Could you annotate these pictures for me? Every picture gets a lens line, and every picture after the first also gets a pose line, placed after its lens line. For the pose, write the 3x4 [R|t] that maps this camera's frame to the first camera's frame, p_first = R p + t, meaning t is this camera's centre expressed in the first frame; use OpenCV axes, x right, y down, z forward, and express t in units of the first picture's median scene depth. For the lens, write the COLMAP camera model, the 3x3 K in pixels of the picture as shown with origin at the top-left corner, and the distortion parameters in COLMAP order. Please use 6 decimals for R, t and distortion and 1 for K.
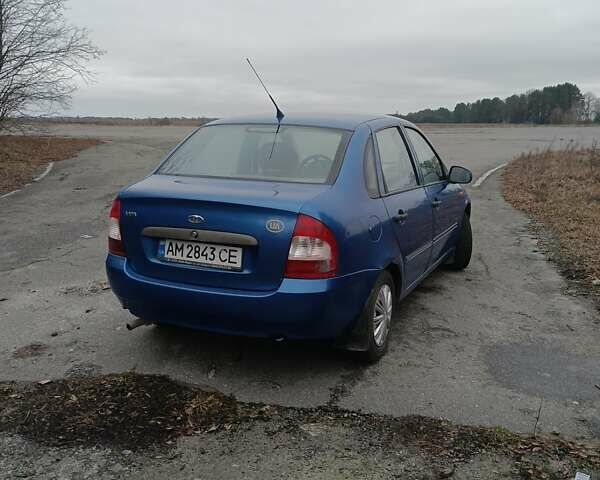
lens RADIAL K [[677.5, 0, 286.6], [0, 677.5, 239.5], [0, 0, 1]] dist [0.074006, -0.036888]
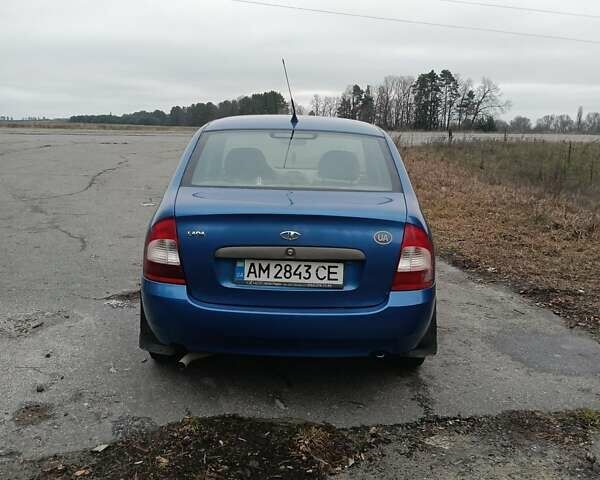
lens RADIAL K [[677.5, 0, 286.6], [0, 677.5, 239.5], [0, 0, 1]] dist [0.074006, -0.036888]
pose [[0.901001, -0.060622, 0.429561, -0.511238], [0.061738, 0.998028, 0.011353, -0.033857], [-0.429402, 0.016291, 0.902967, 0.183006]]
